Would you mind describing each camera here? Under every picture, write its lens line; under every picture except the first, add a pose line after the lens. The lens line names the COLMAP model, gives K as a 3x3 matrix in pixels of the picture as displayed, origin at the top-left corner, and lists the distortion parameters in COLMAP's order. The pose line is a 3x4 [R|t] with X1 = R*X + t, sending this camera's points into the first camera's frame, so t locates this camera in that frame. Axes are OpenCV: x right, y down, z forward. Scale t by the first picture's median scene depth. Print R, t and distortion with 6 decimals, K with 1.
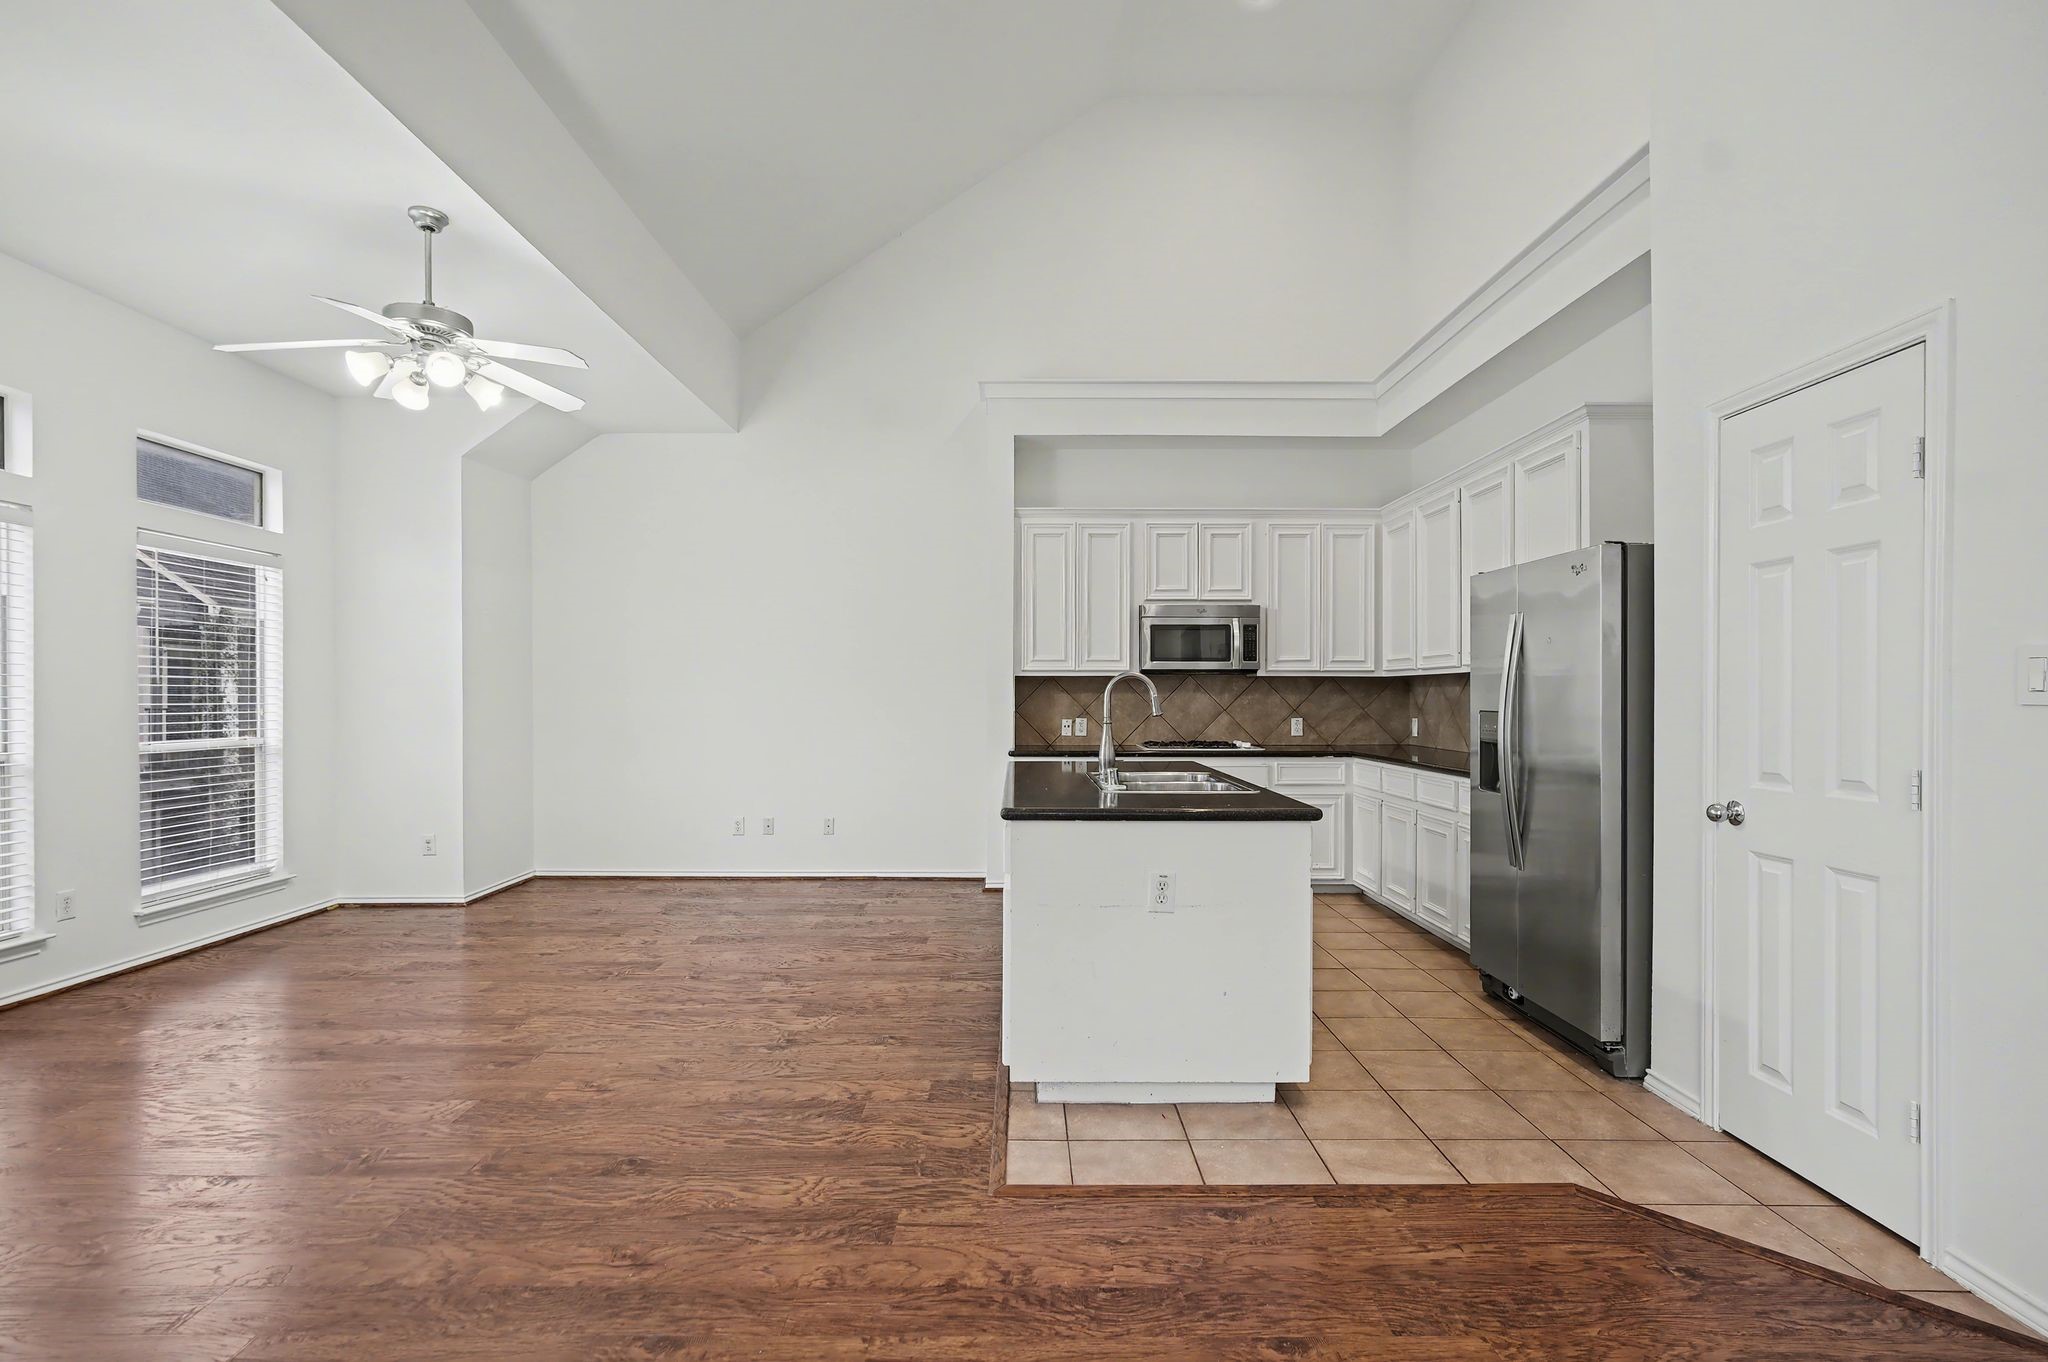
lens RADIAL K [[965.3, 0, 1017.0], [0, 965.3, 698.4], [0, 0, 1]] dist [-0.006931, 0.000789]
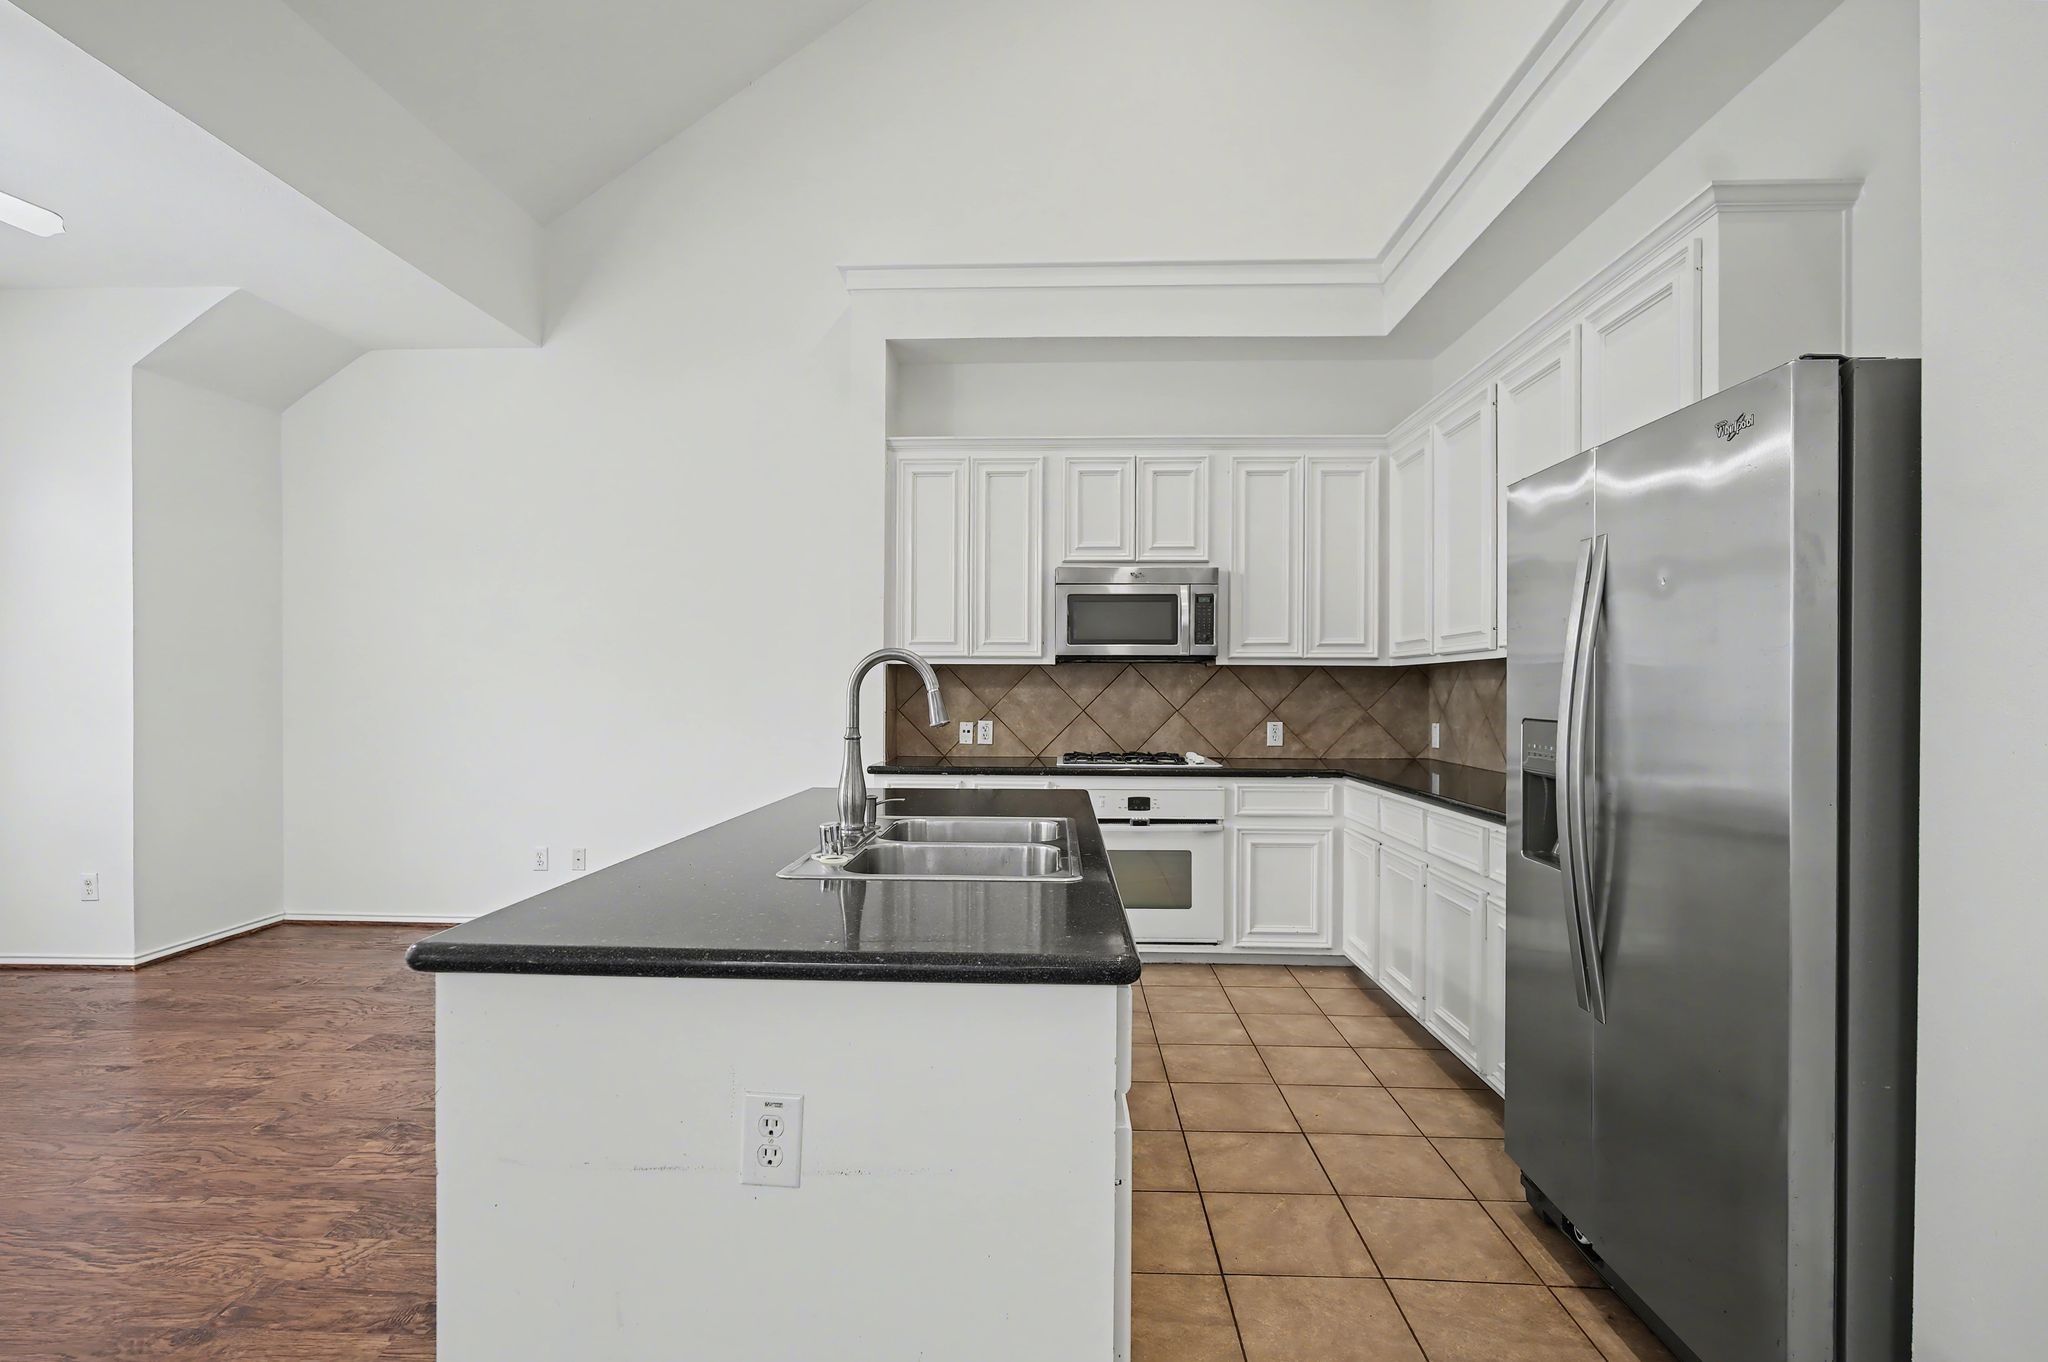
lens RADIAL K [[959.6, 0, 1017.3], [0, 959.6, 691.5], [0, 0, 1]] dist [-0.006153, 0.000957]
pose [[0.999089, 0.003649, -0.042530, 0.180439], [-0.003740, 0.999991, -0.002075, -0.001112], [0.042522, 0.002232, 0.999093, 0.370272]]
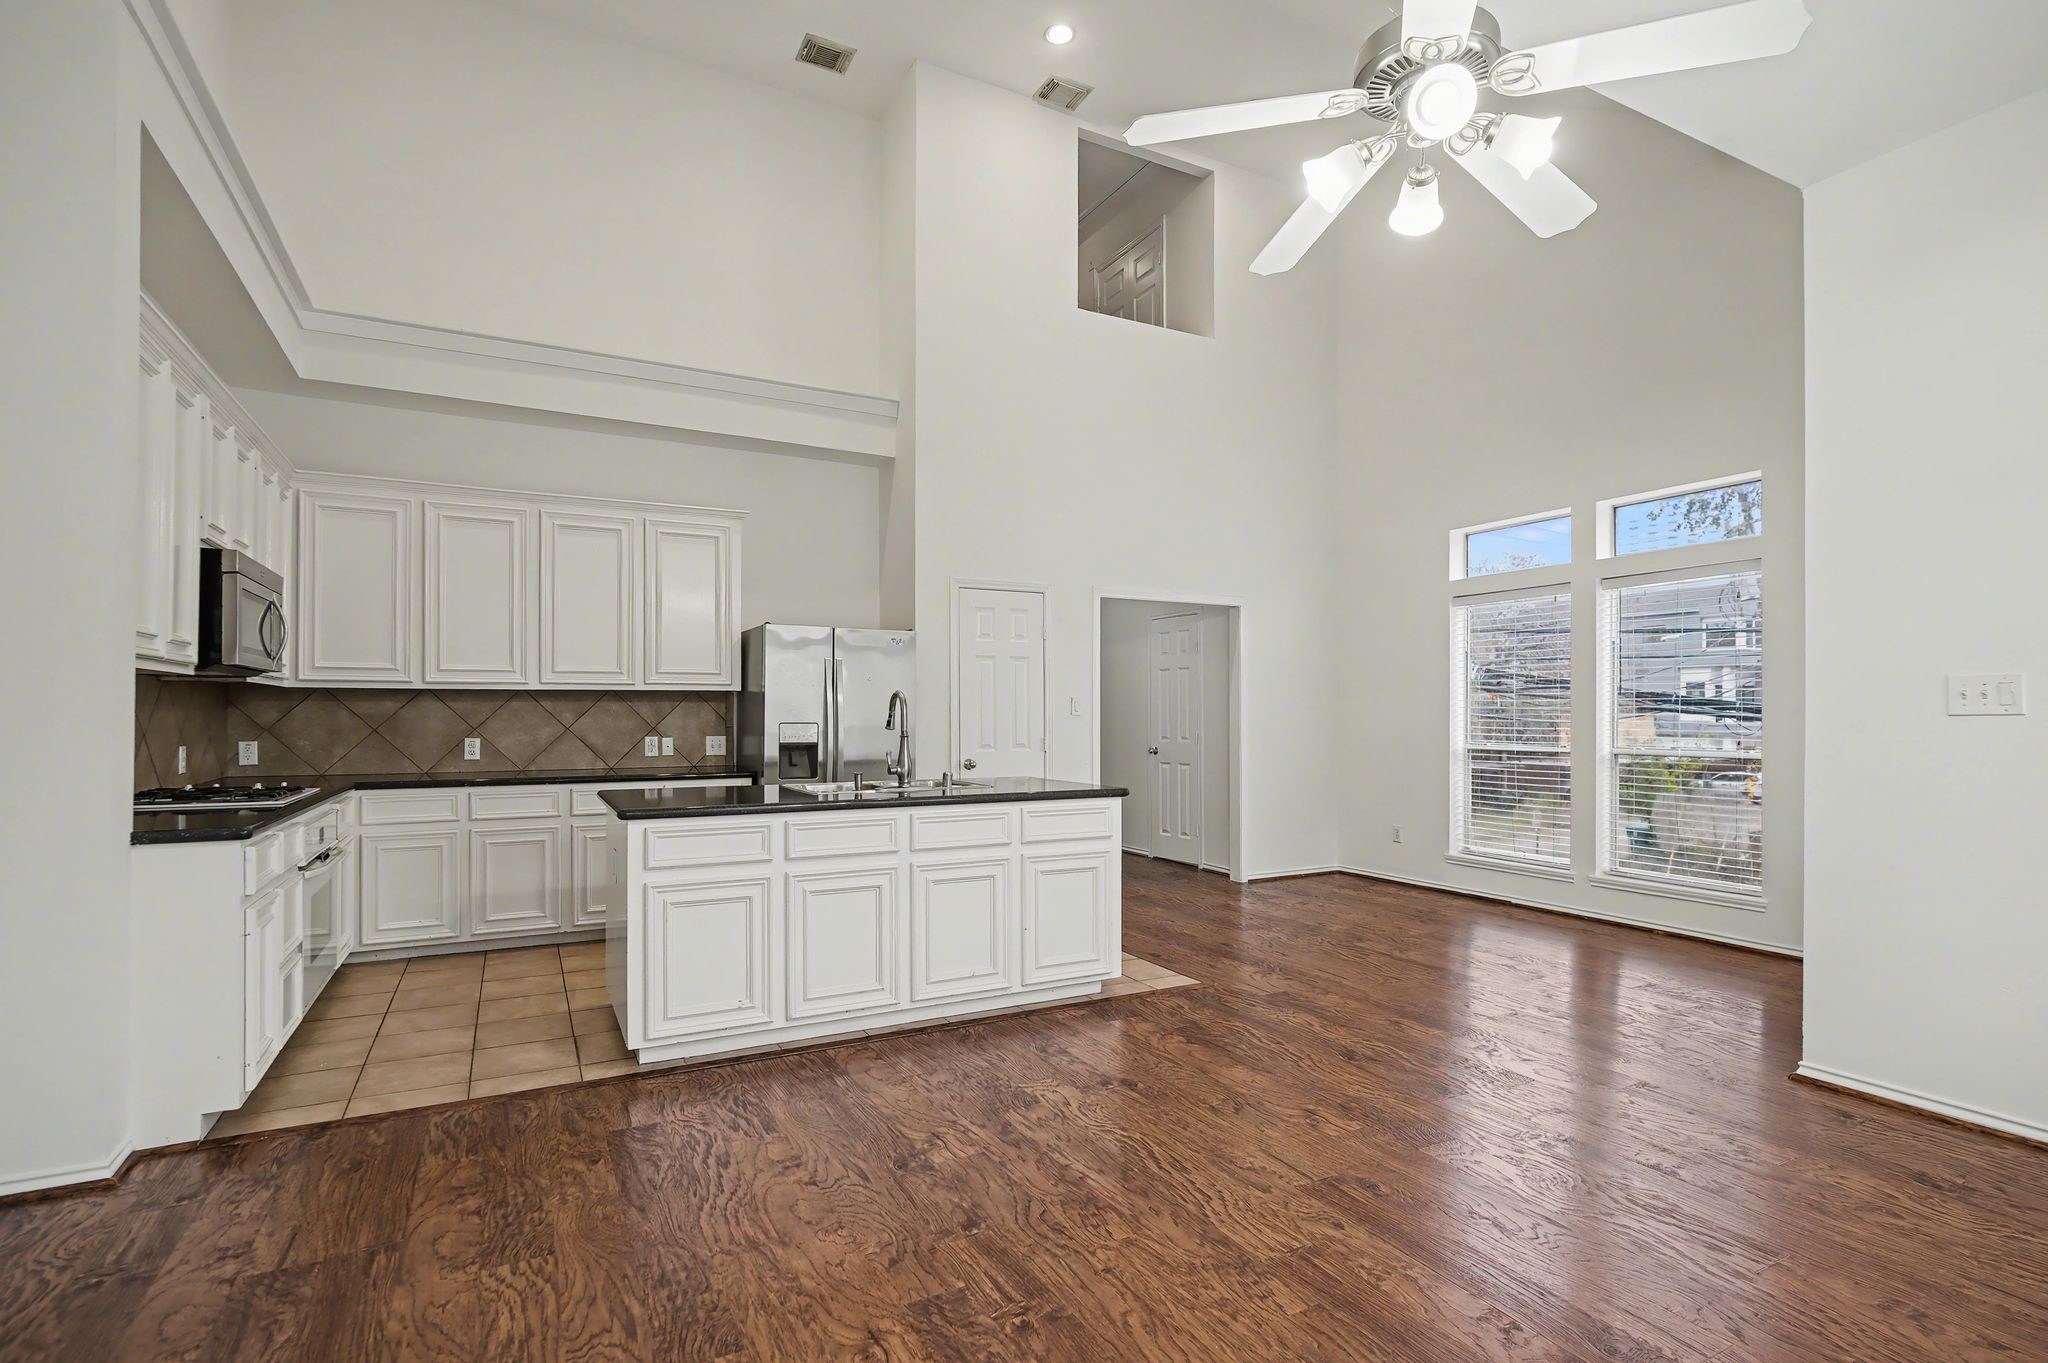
lens RADIAL K [[965.3, 0, 1017.0], [0, 965.3, 698.9], [0, 0, 1]] dist [-0.006931, 0.000789]
pose [[-0.461053, 0.013026, 0.887277, -0.802185], [0.002942, 0.999909, -0.013151, -0.002335], [-0.887368, -0.003453, -0.461050, 1.178069]]
